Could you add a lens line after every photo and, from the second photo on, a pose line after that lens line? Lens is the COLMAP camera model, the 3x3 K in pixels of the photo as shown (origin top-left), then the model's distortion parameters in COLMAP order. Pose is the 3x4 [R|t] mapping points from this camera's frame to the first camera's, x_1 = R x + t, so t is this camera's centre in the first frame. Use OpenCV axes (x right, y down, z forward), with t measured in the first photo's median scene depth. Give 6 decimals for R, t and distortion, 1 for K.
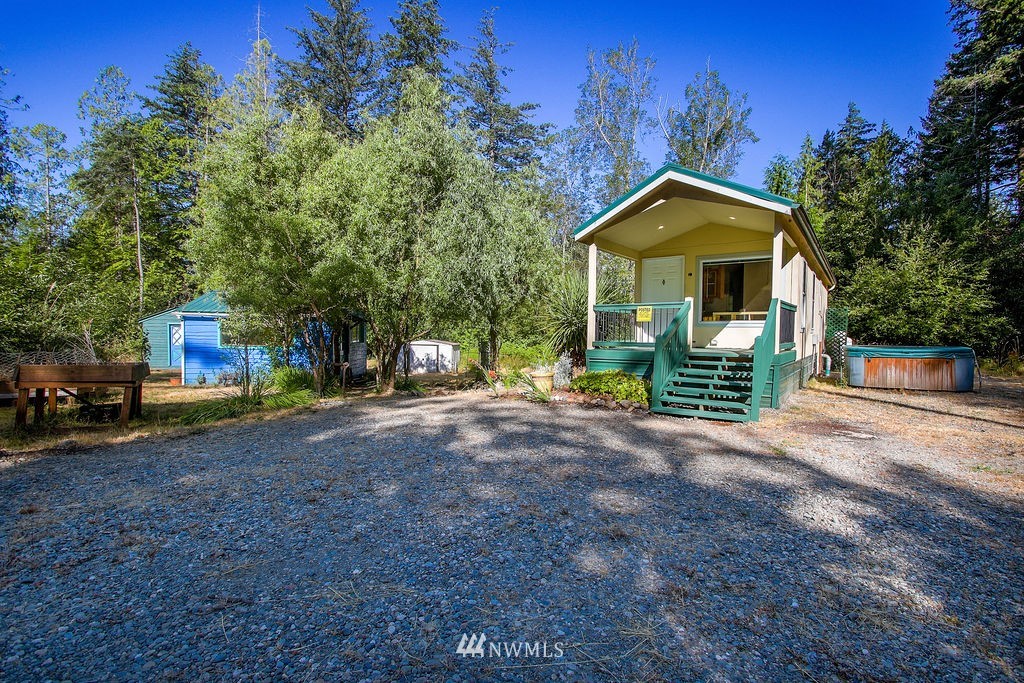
lens RADIAL K [[476.0, 0, 517.5], [0, 476.0, 345.2], [0, 0, 1]] dist [0.012919, -0.014820]
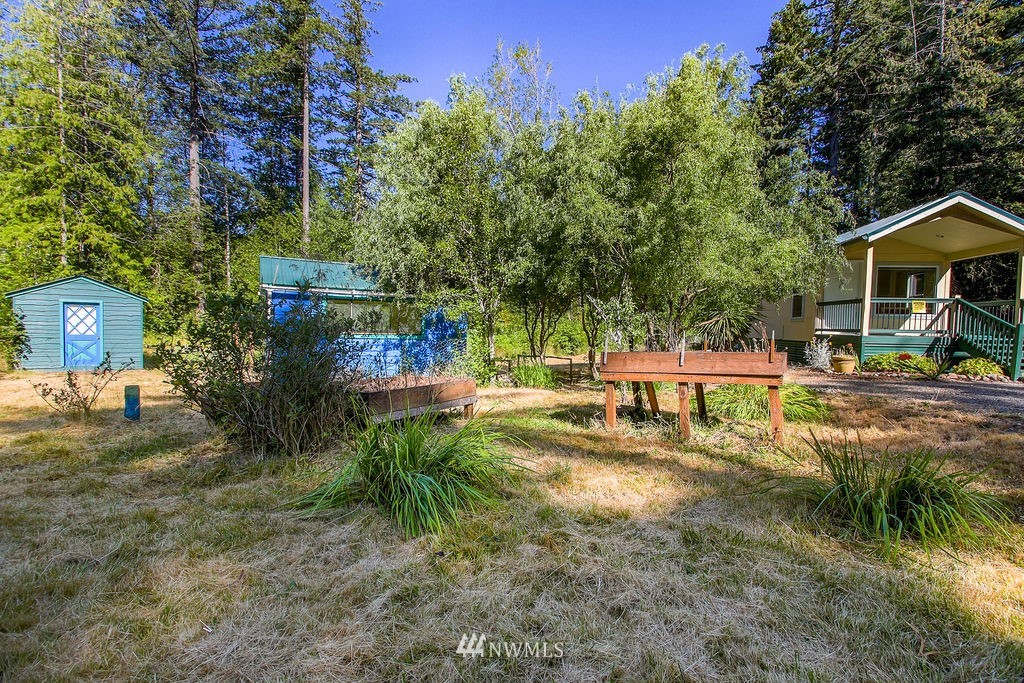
lens RADIAL K [[480.0, 0, 517.9], [0, 480.0, 345.3], [0, 0, 1]] dist [0.006616, -0.013198]
pose [[0.886068, -0.009394, 0.463461, -0.686452], [0.001903, 0.999860, 0.016629, 0.006803], [-0.463552, -0.013853, 0.885961, 0.205767]]
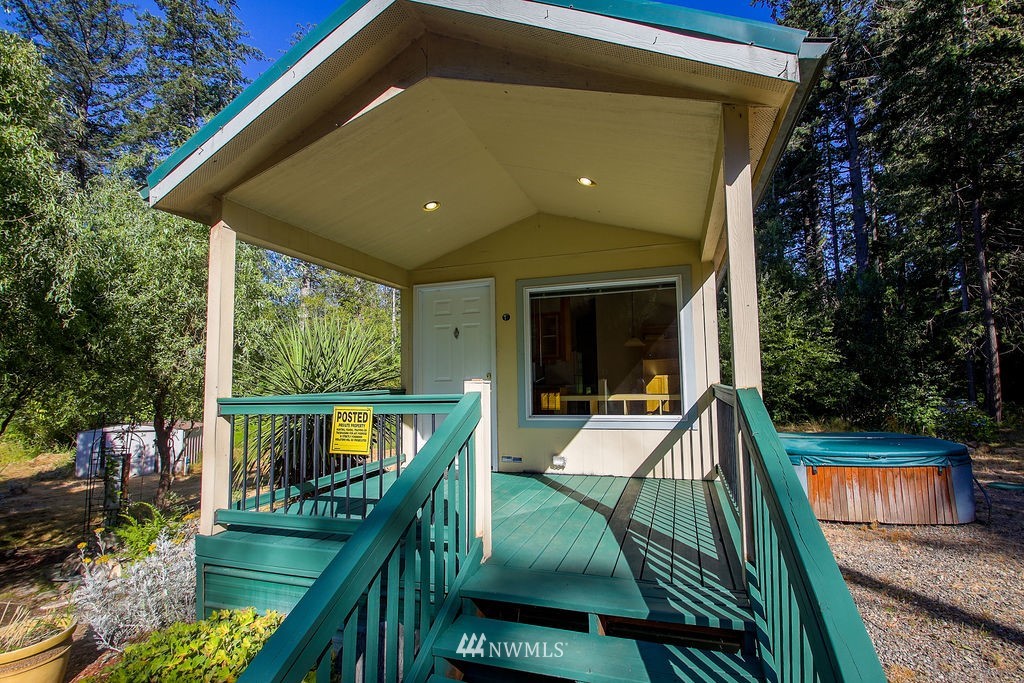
lens RADIAL K [[479.8, 0, 518.7], [0, 479.8, 345.0], [0, 0, 1]] dist [0.011215, -0.014855]
pose [[0.953696, -0.004174, 0.300742, 0.152085], [0.036860, 0.993988, -0.103094, -0.046815], [-0.298504, 0.109406, 0.948117, 0.359929]]
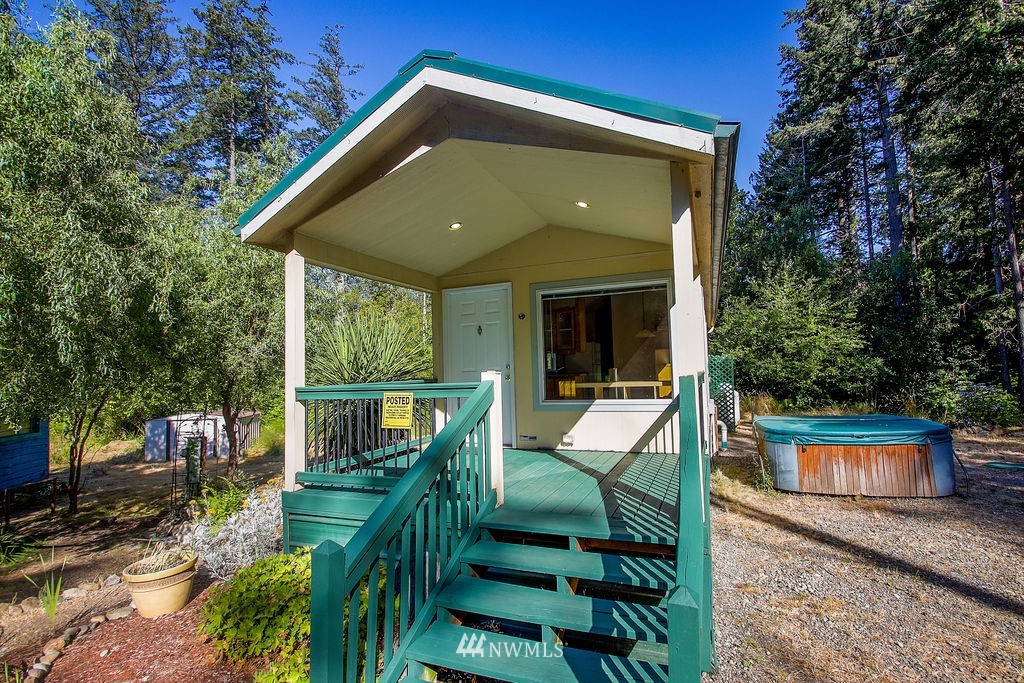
lens RADIAL K [[480.0, 0, 517.9], [0, 480.0, 345.3], [0, 0, 1]] dist [0.006616, -0.013198]
pose [[0.970466, -0.024997, 0.239938, 0.147977], [0.045990, 0.995546, -0.082297, -0.045725], [-0.236813, 0.090901, 0.967294, 0.307467]]
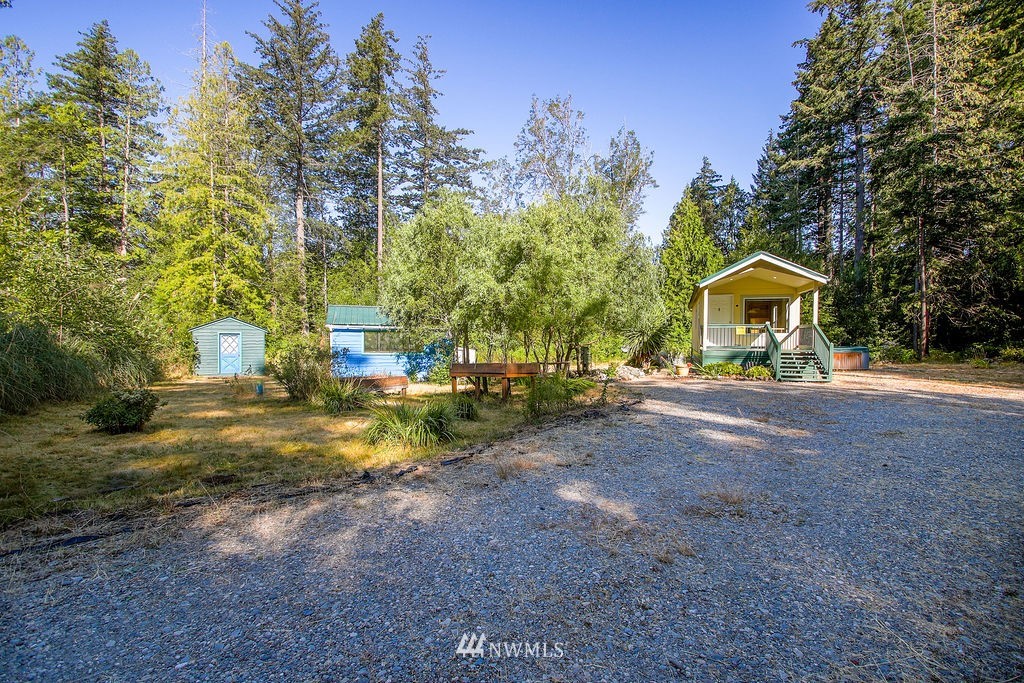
lens RADIAL K [[479.8, 0, 518.7], [0, 479.8, 345.0], [0, 0, 1]] dist [0.011215, -0.014855]
pose [[0.954130, -0.010652, 0.299202, -0.596855], [0.013459, 0.999883, -0.007321, -0.003914], [-0.299089, 0.011013, 0.954162, -0.267593]]
